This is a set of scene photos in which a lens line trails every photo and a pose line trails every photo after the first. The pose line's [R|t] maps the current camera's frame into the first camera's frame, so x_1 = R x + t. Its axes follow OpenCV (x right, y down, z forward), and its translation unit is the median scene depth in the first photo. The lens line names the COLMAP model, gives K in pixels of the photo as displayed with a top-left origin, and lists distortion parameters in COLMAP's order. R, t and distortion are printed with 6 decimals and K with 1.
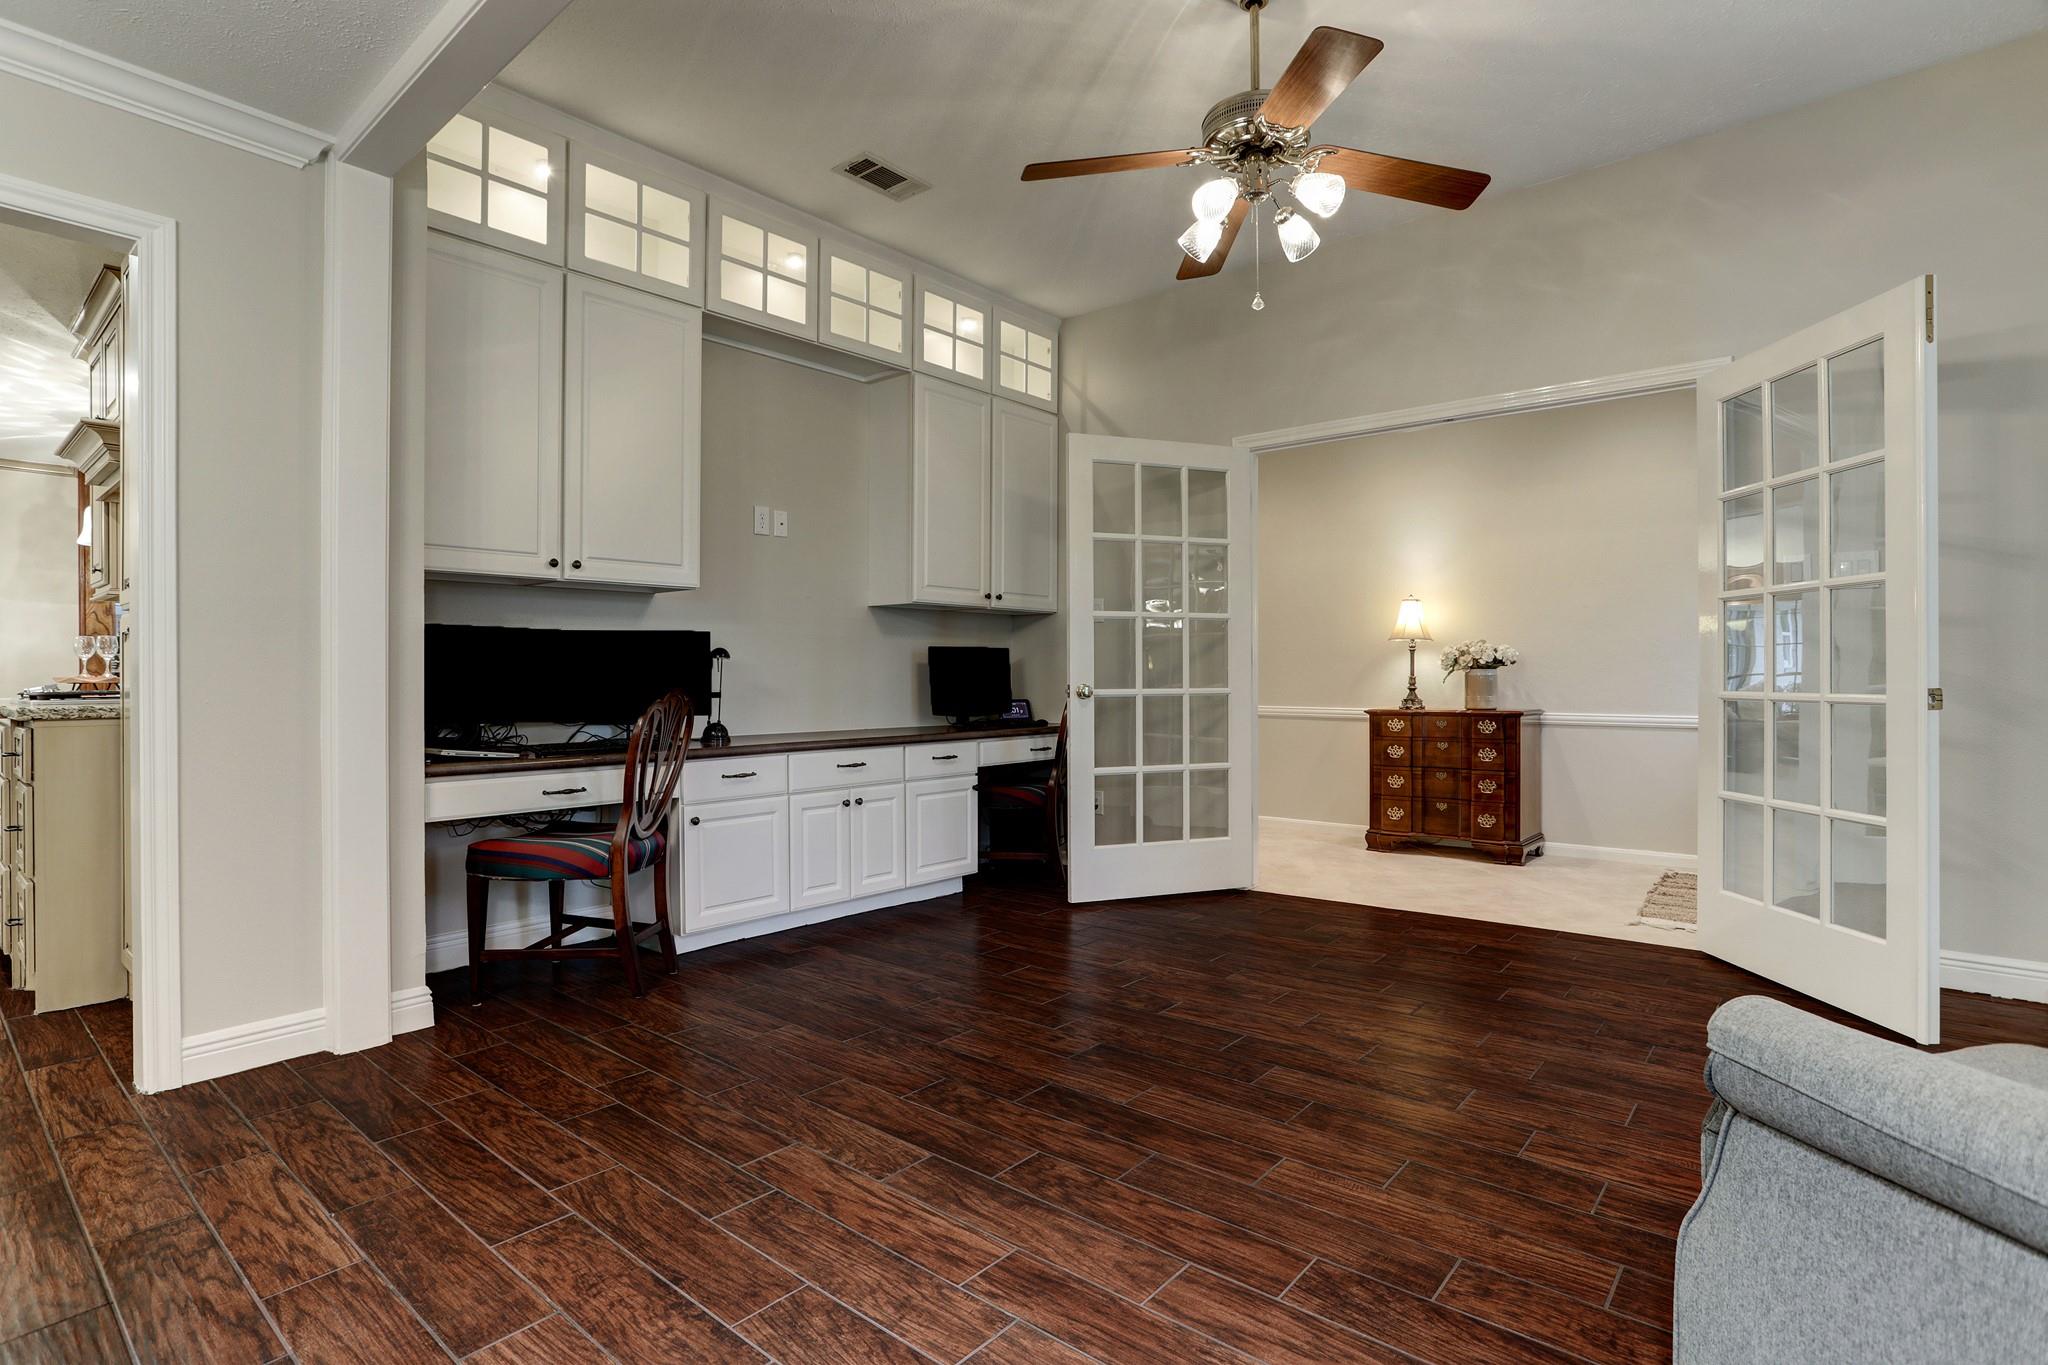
lens RADIAL K [[1052.5, 0, 1024.2], [0, 1052.5, 670.3], [0, 0, 1]] dist [-0.011612, 0.001685]
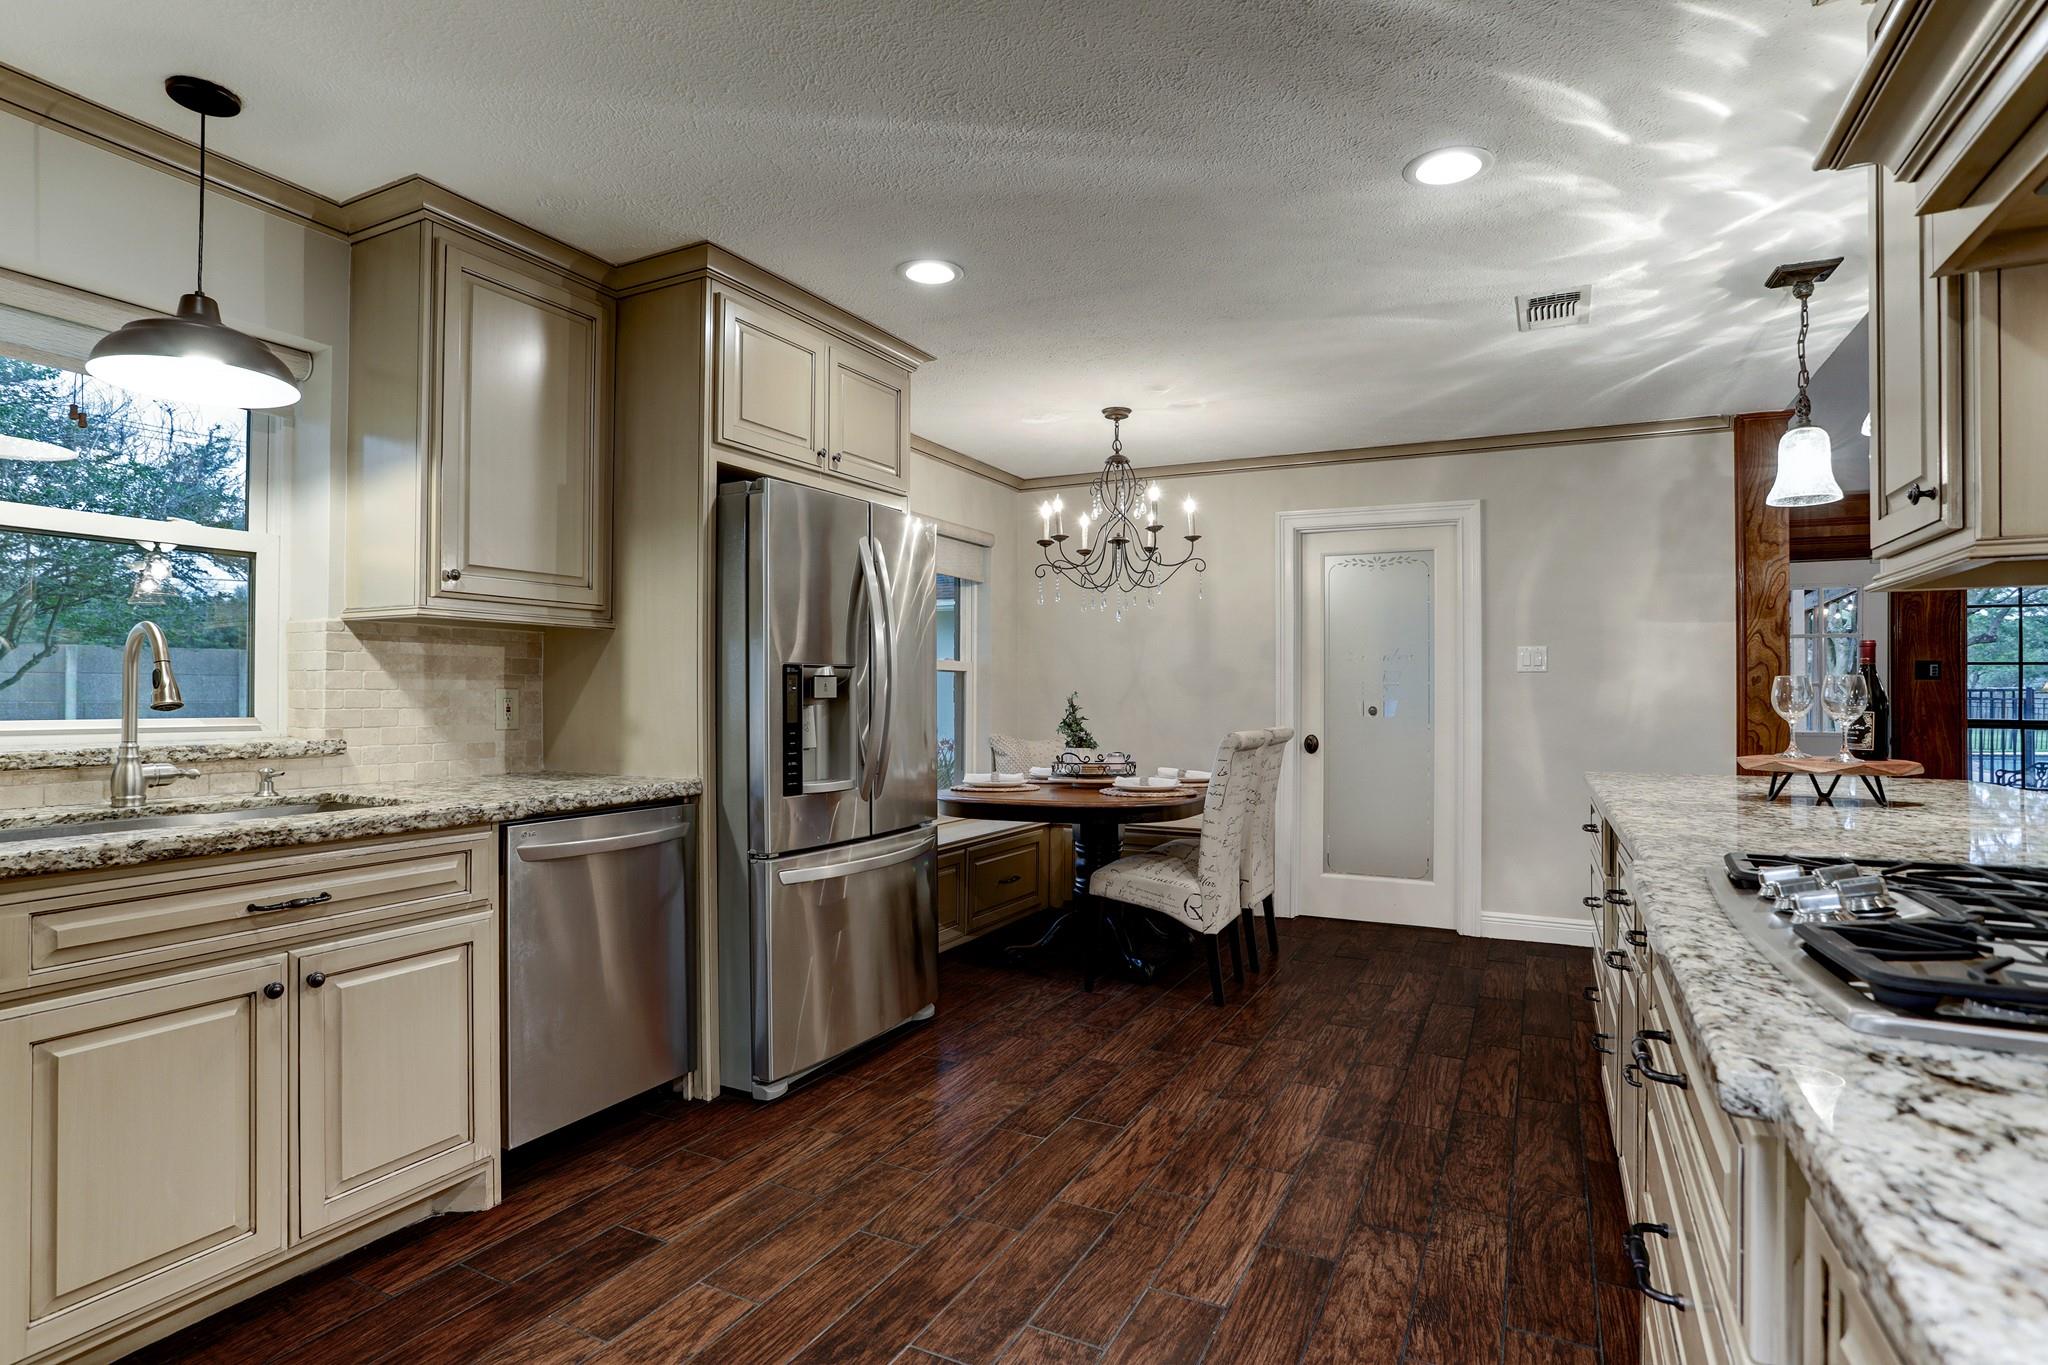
lens RADIAL K [[1052.5, 0, 1021.3], [0, 1052.5, 682.8], [0, 0, 1]] dist [-0.011612, 0.001685]
pose [[0.235075, -0.009480, -0.971931, -1.162406], [-0.004421, 0.999932, -0.010822, -0.048705], [0.971967, 0.006841, 0.235017, 1.277149]]
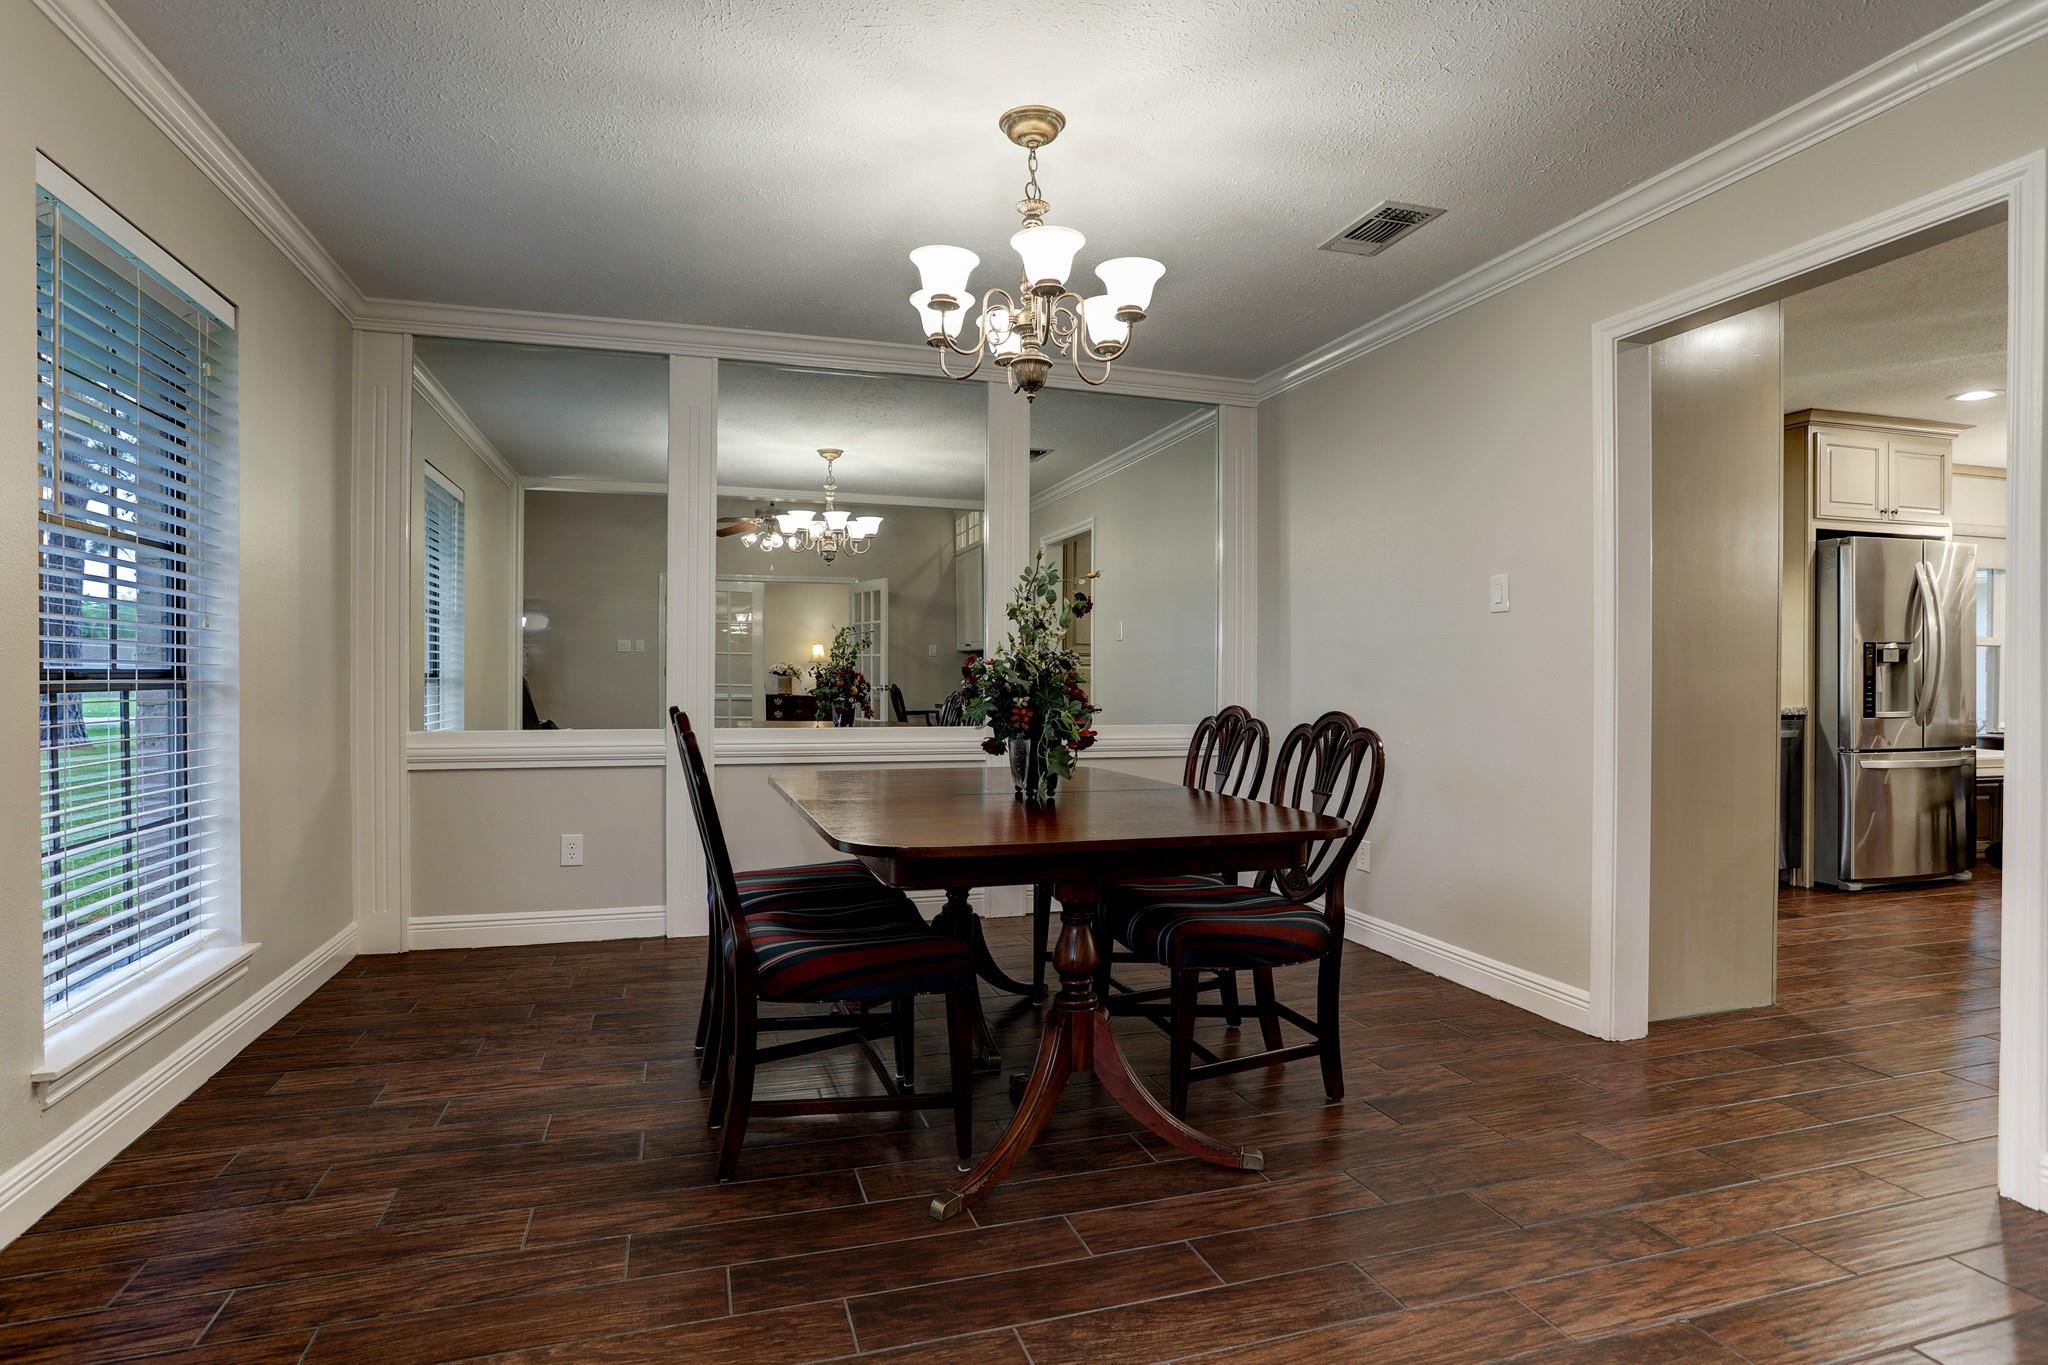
lens RADIAL K [[1052.5, 0, 1029.7], [0, 1052.5, 676.8], [0, 0, 1]] dist [-0.011612, 0.001685]
pose [[-0.532835, -0.001009, -0.846218, 0.341053], [-0.006652, 0.999973, 0.002996, -0.004389], [0.846193, 0.007225, -0.532828, 0.981968]]
